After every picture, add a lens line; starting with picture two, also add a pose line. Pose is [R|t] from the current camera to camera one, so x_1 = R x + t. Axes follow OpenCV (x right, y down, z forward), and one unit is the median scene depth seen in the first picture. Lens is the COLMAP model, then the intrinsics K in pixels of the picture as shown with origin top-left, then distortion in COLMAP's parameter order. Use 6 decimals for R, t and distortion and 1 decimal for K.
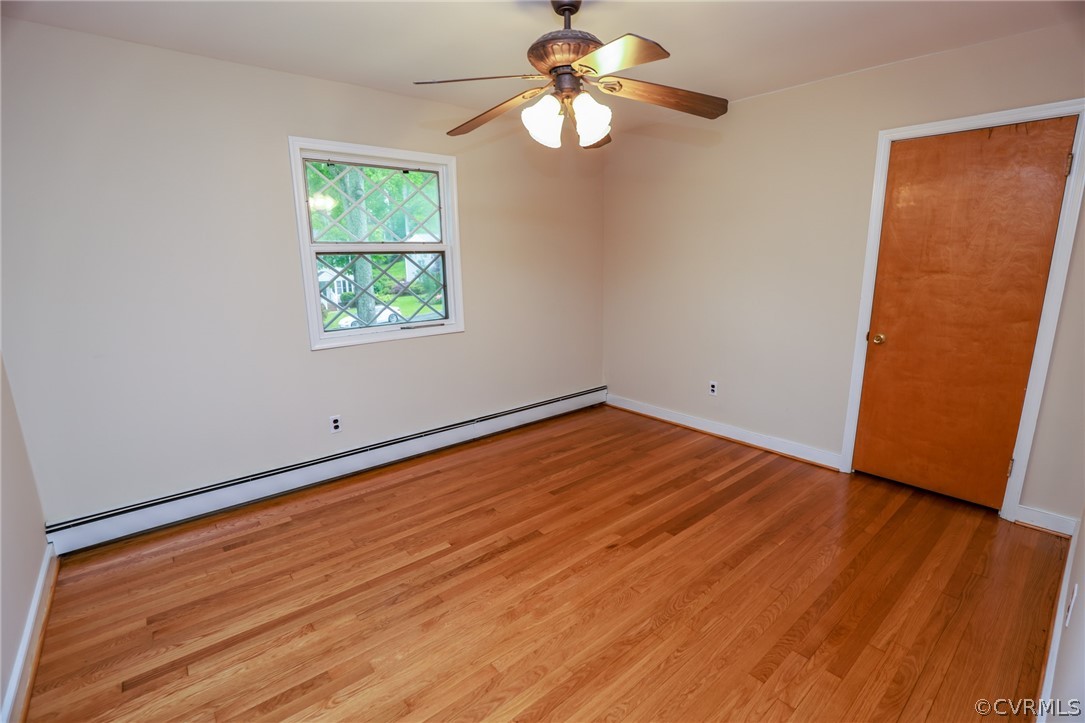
lens RADIAL K [[493.7, 0, 557.8], [0, 493.7, 364.0], [0, 0, 1]] dist [-0.029220, 0.001704]
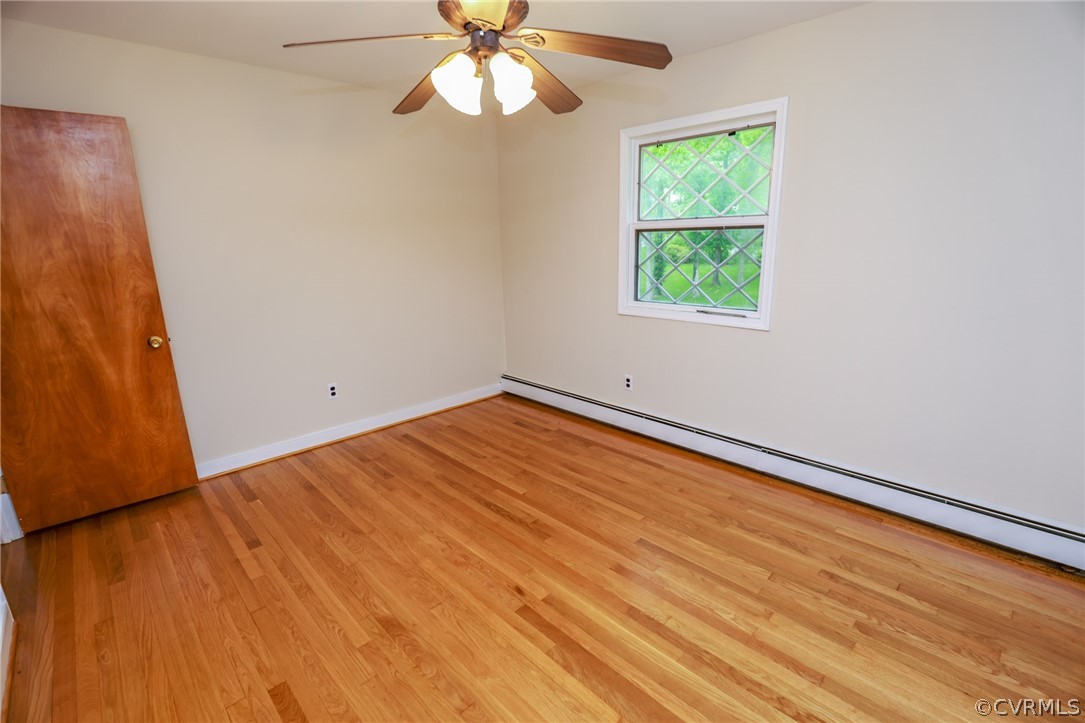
lens RADIAL K [[493.7, 0, 539.4], [0, 493.7, 361.7], [0, 0, 1]] dist [-0.029220, 0.001704]
pose [[0.049986, 0.250220, -0.966898, 0.626039], [-0.192262, 0.952412, 0.236532, -0.153551], [0.980070, 0.174074, 0.095715, 0.679862]]
